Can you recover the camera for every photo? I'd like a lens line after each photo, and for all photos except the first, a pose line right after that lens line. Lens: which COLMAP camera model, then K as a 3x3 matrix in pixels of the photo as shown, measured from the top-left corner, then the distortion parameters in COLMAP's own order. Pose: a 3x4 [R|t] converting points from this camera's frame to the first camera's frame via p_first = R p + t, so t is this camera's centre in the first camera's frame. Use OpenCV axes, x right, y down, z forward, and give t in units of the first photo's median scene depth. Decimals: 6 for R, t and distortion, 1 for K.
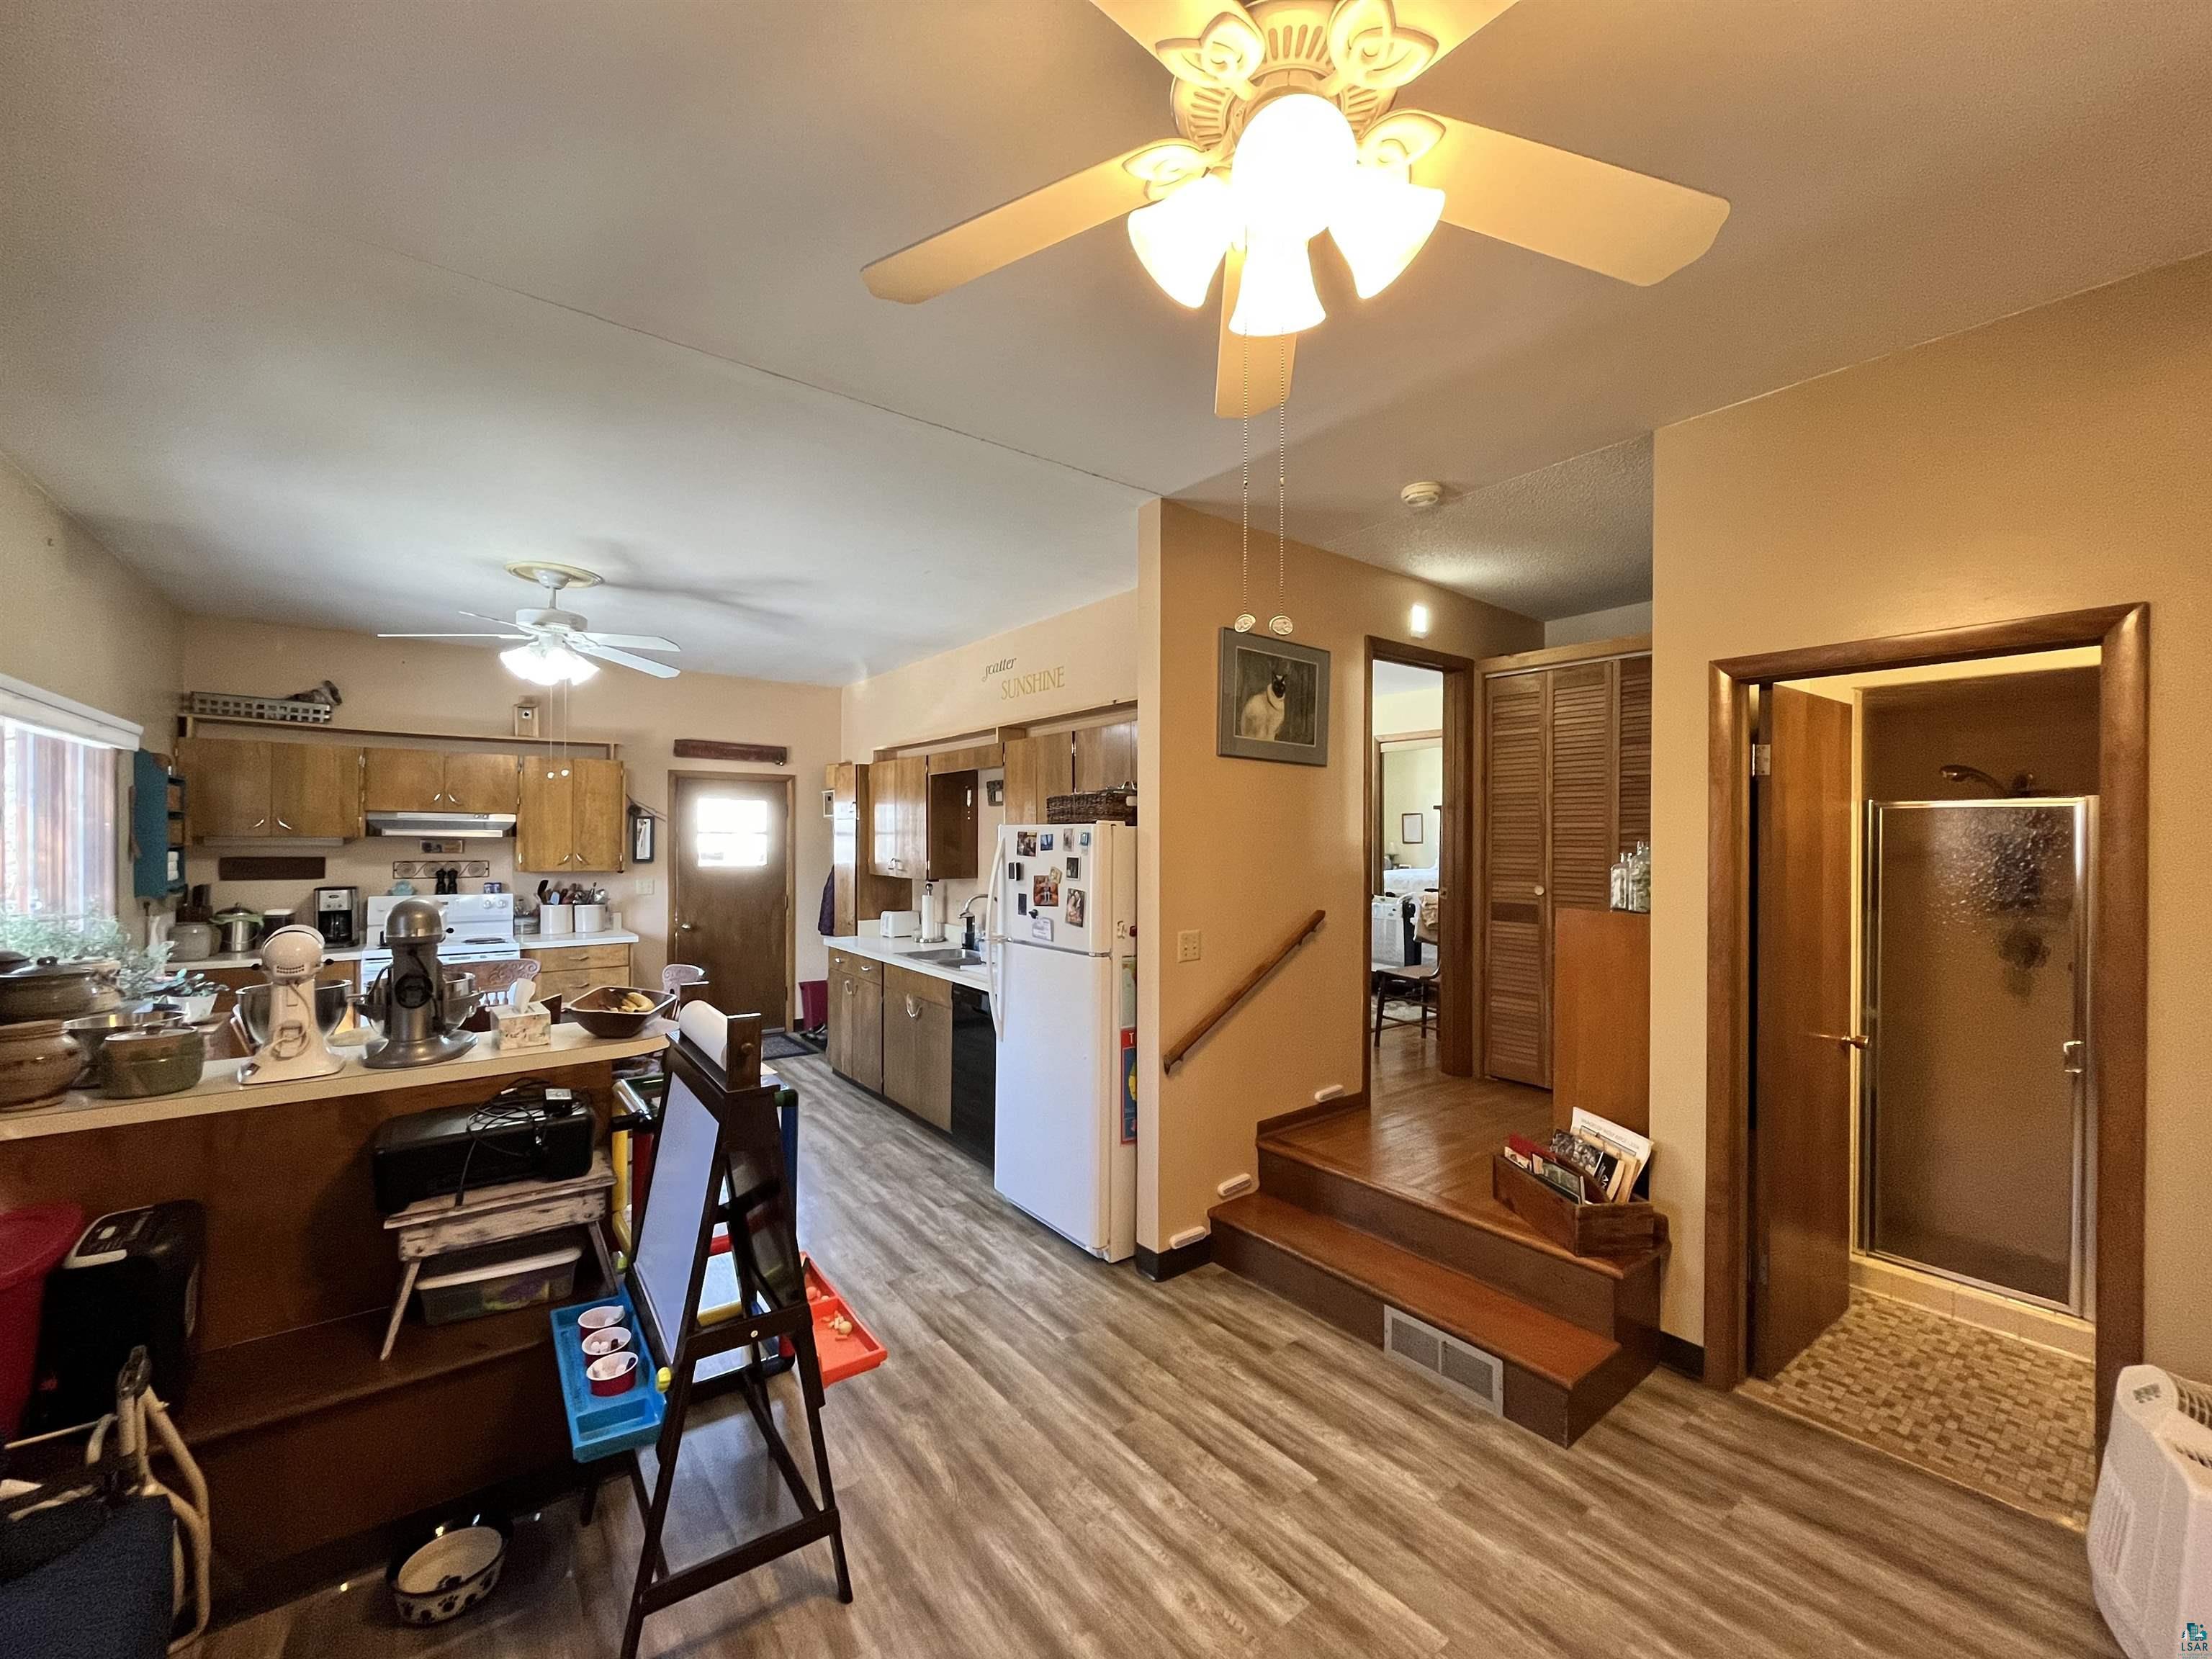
lens RADIAL K [[888.9, 0, 1109.9], [0, 888.9, 838.9], [0, 0, 1]] dist [-0.005298, 0.000335]
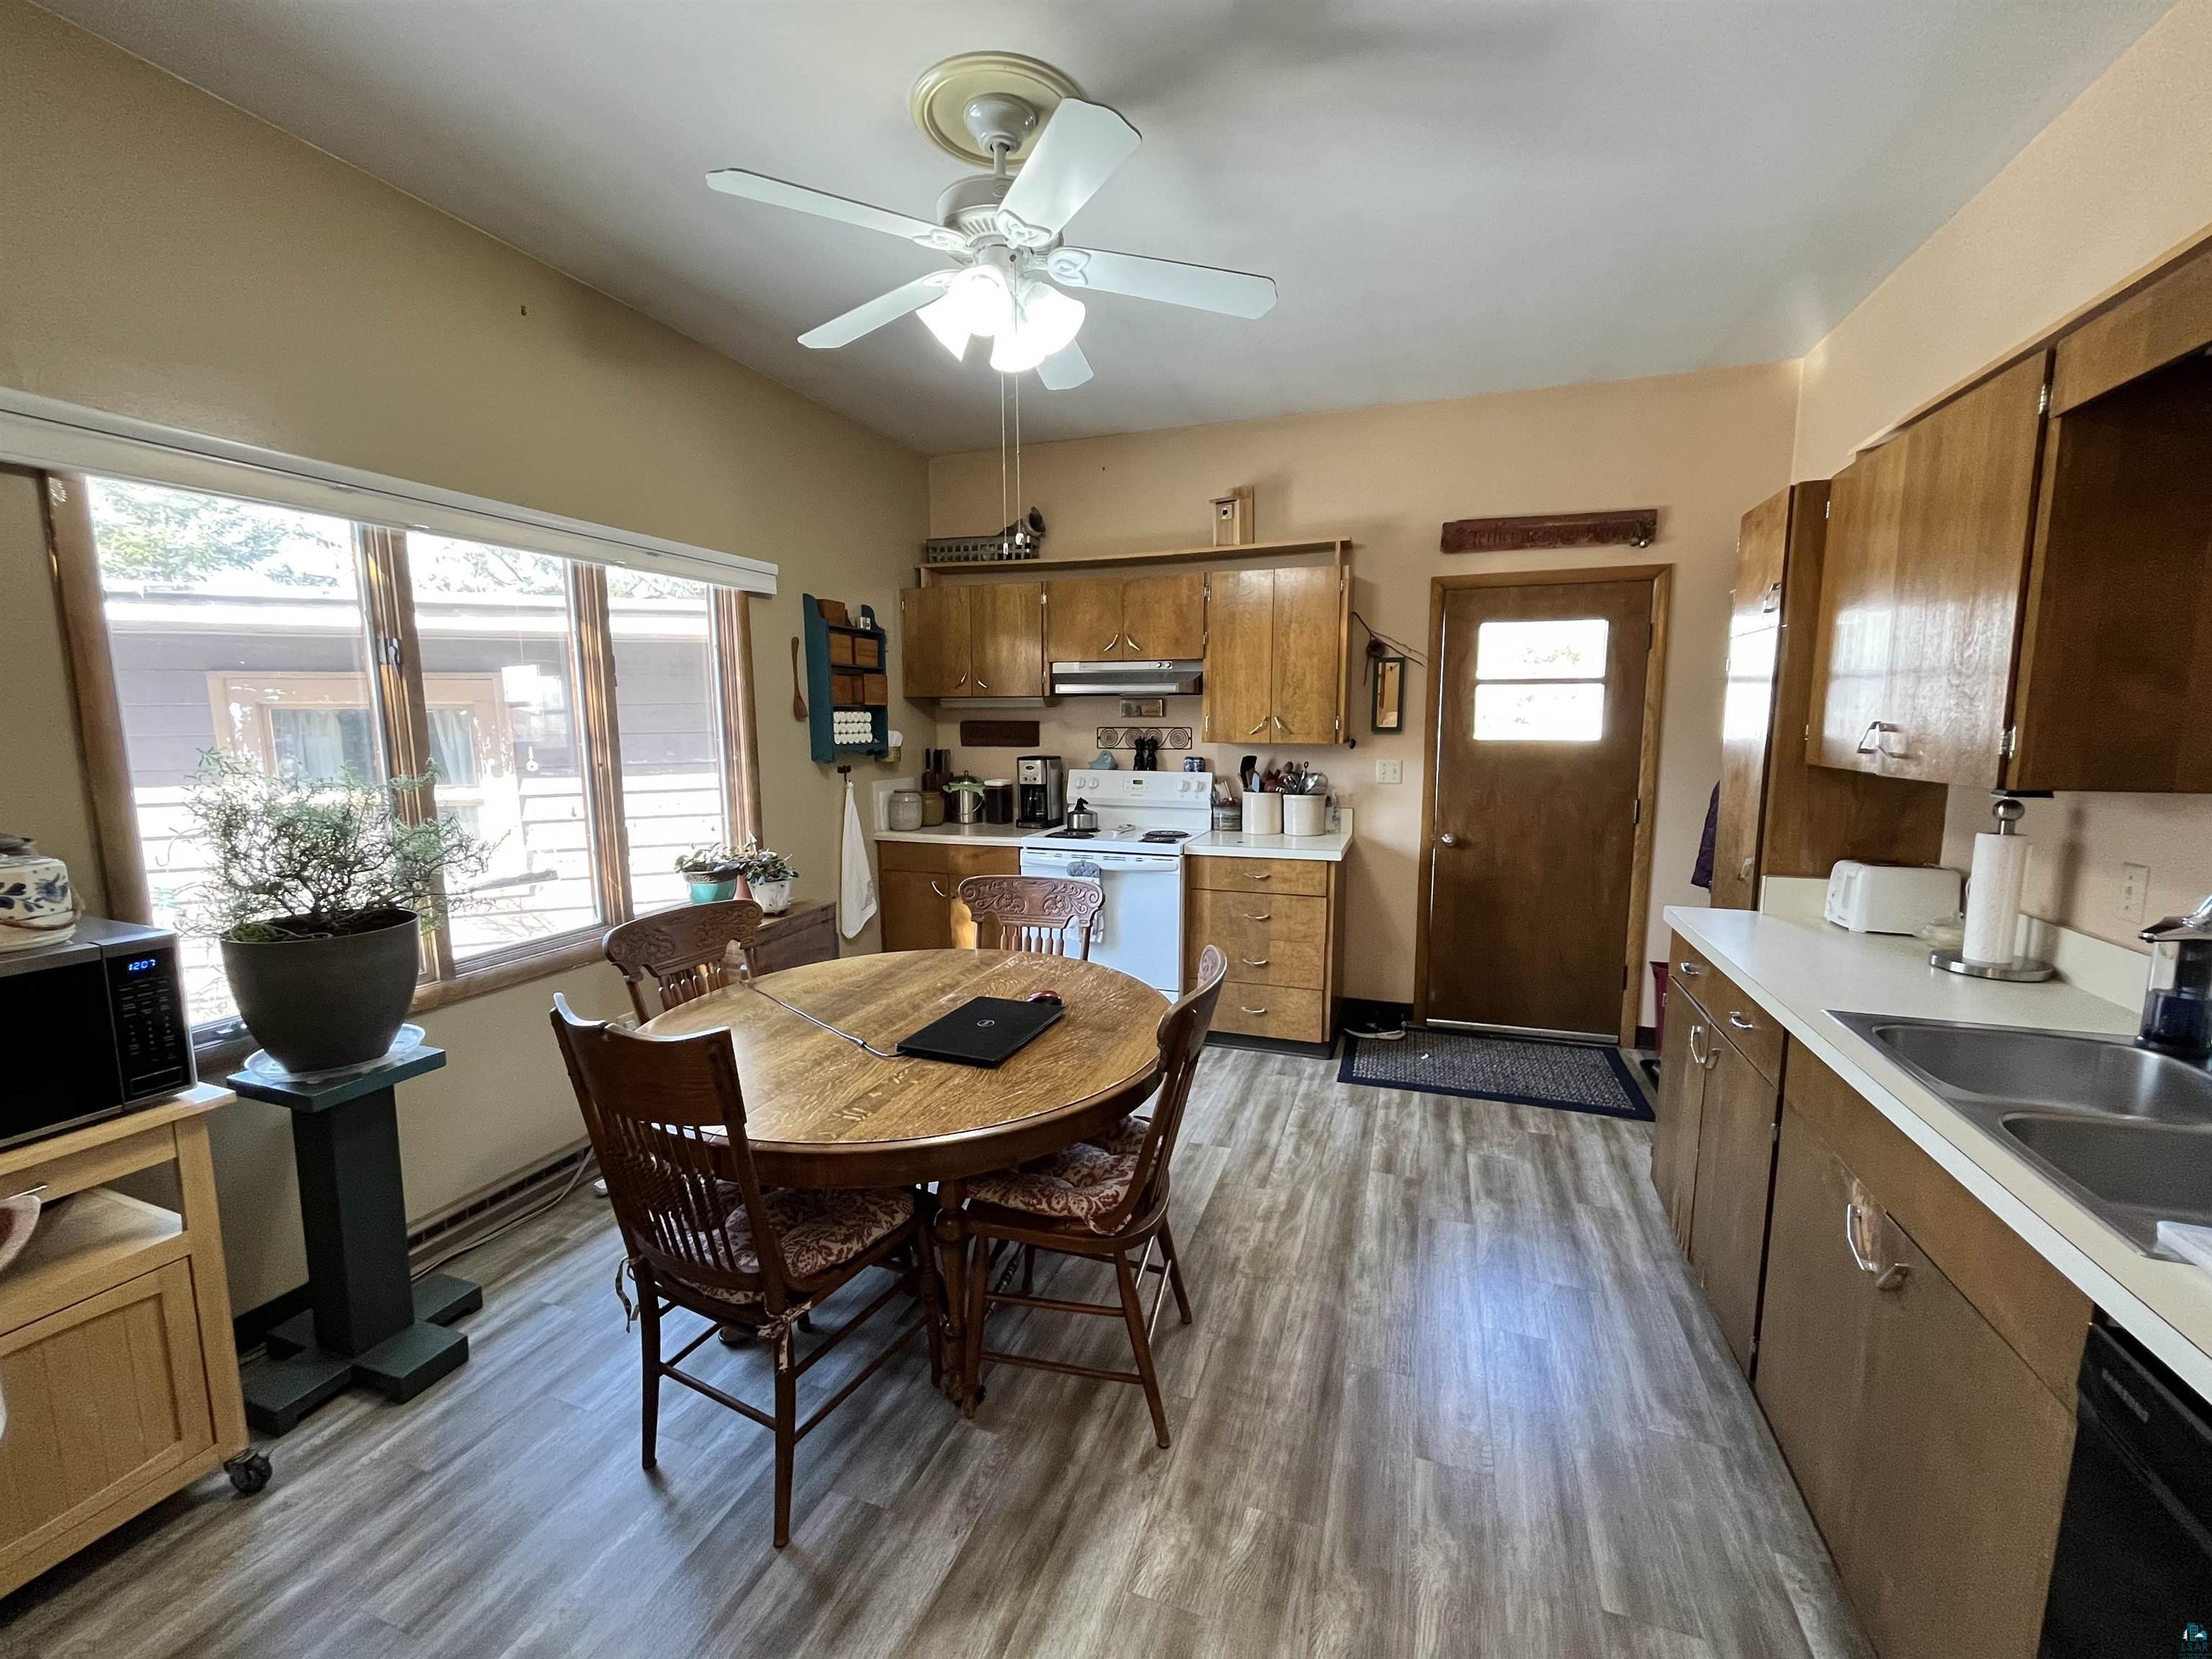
lens RADIAL K [[888.9, 0, 1103.3], [0, 888.9, 835.3], [0, 0, 1]] dist [-0.005298, 0.000335]
pose [[0.537698, 0.103926, -0.836708, -0.142288], [0.005622, 0.991910, 0.126816, 0.025774], [0.843119, -0.072892, 0.532764, 0.710491]]
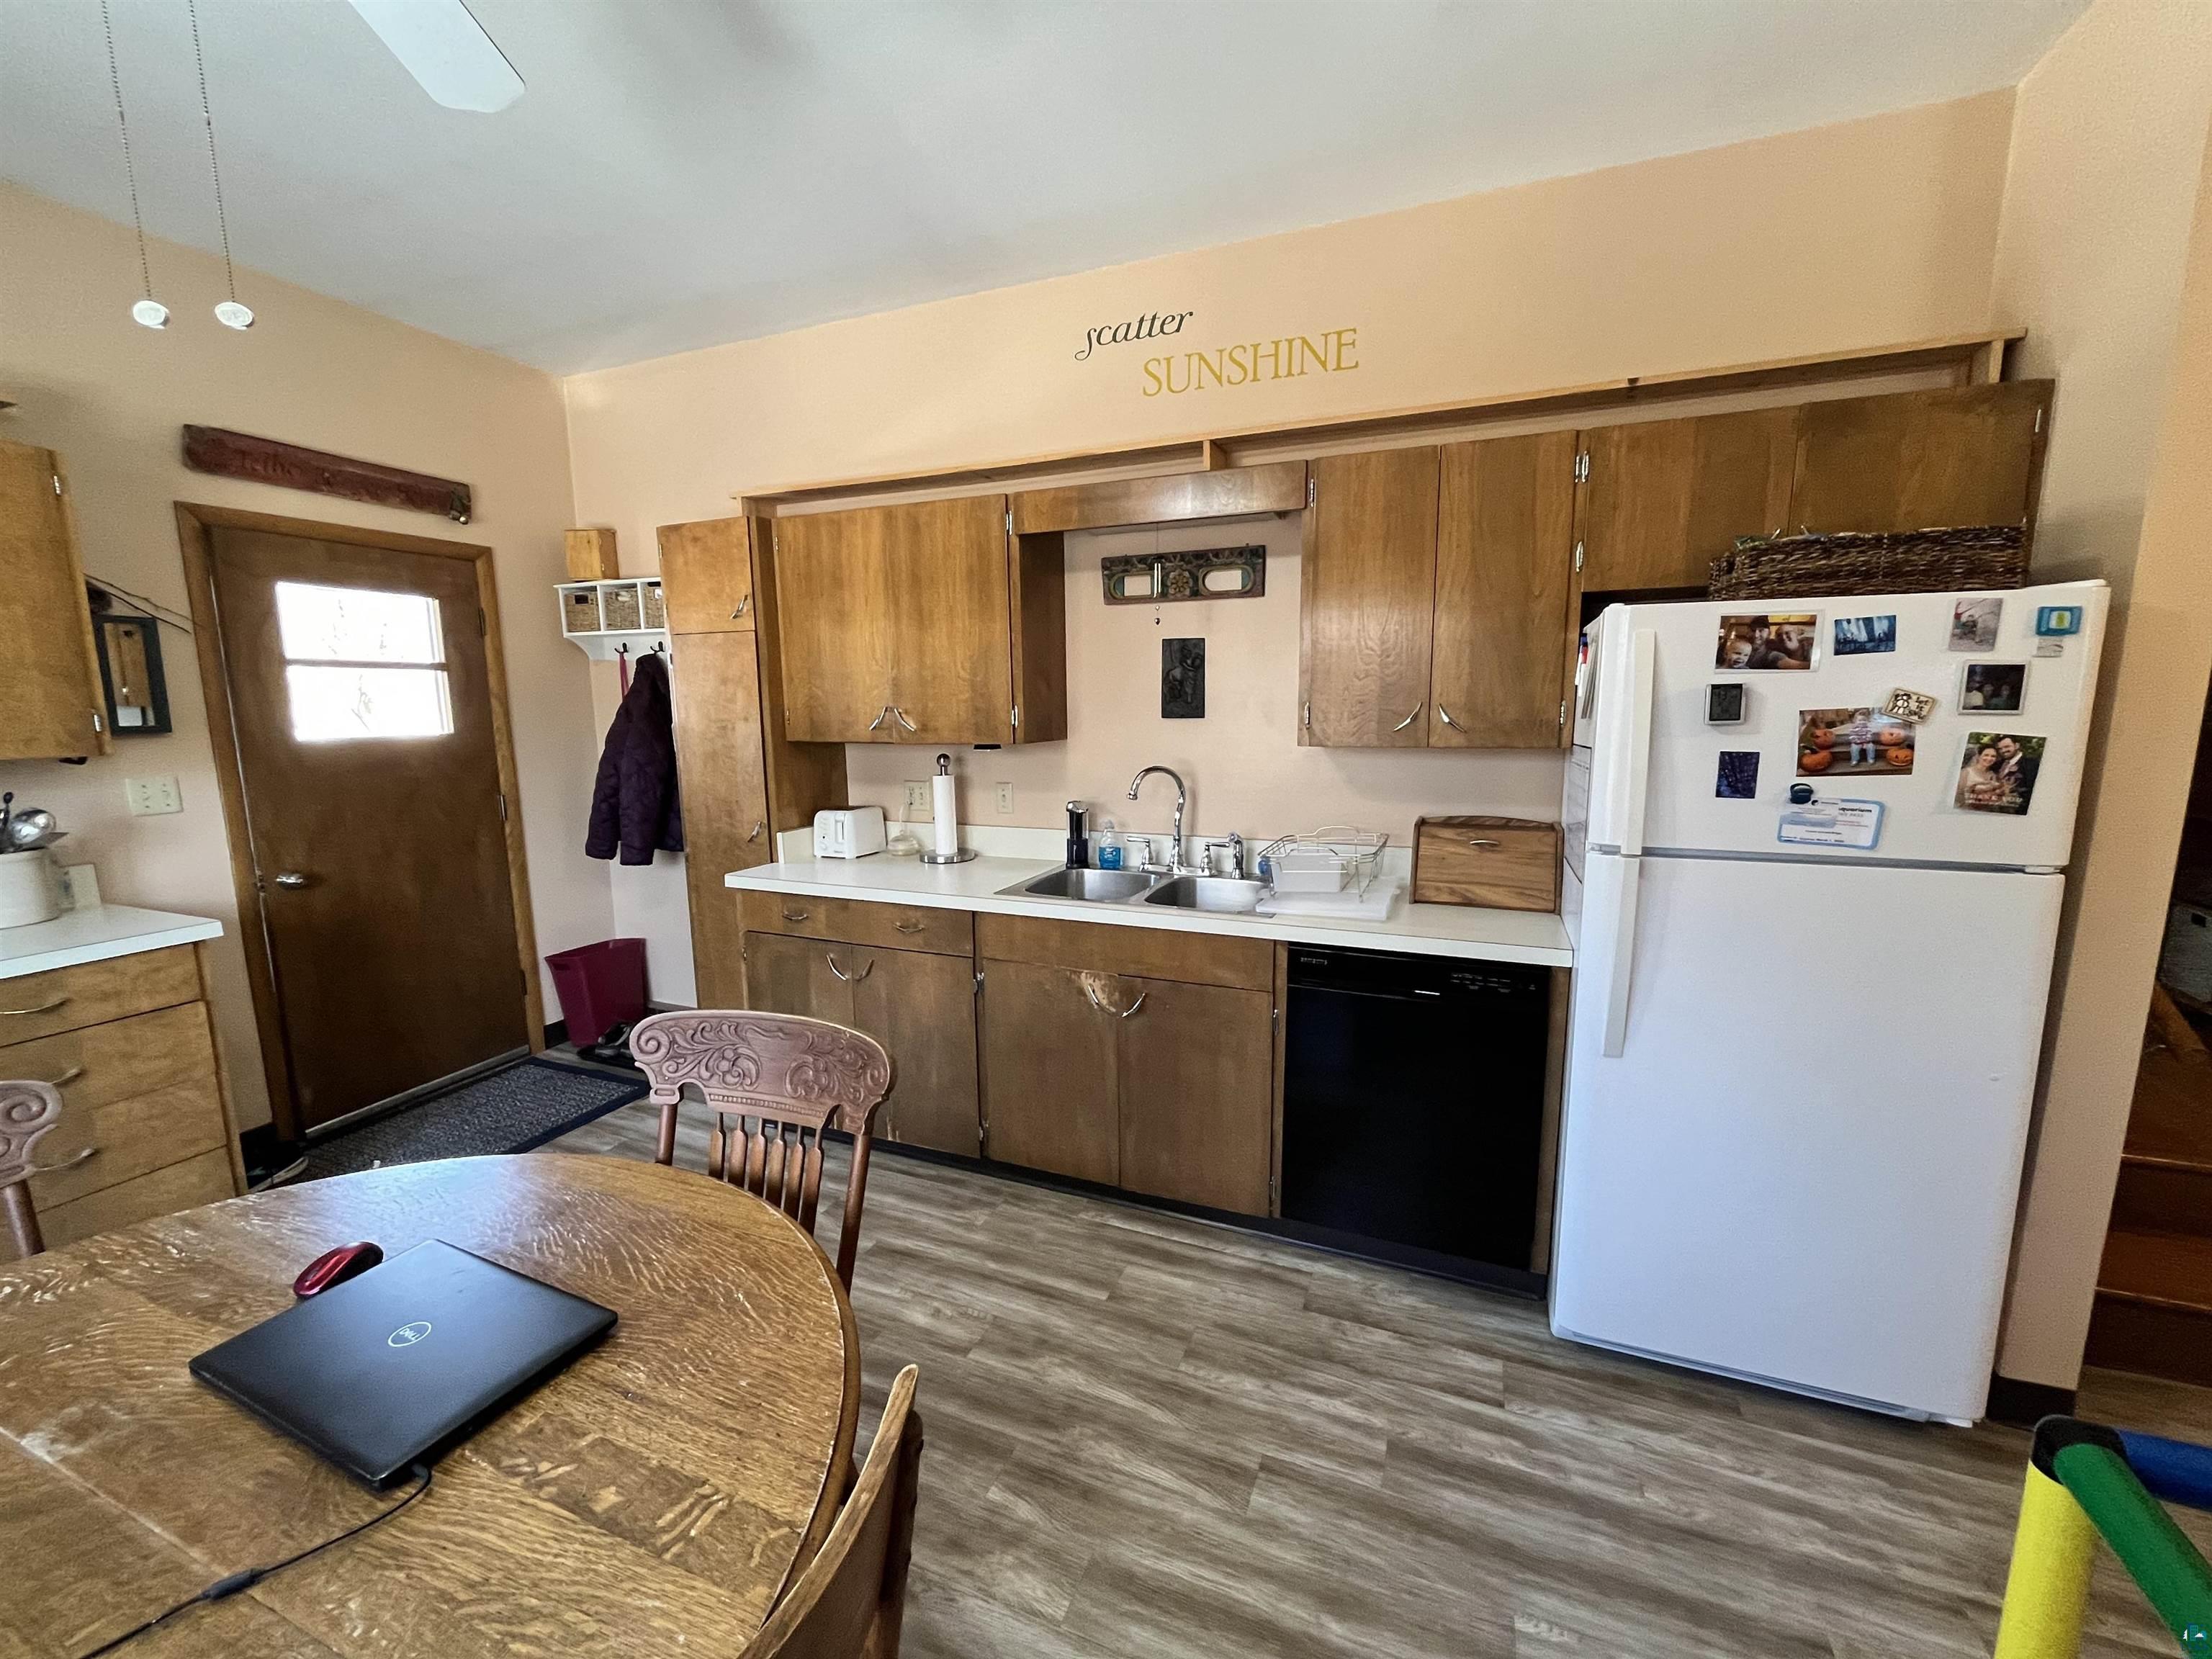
lens RADIAL K [[888.9, 0, 1109.0], [0, 888.9, 837.4], [0, 0, 1]] dist [-0.005298, 0.000335]
pose [[0.864606, -0.089559, 0.494404, -0.508133], [0.014234, 0.987957, 0.154071, 0.024403], [-0.502248, -0.126173, 0.855469, 0.630818]]
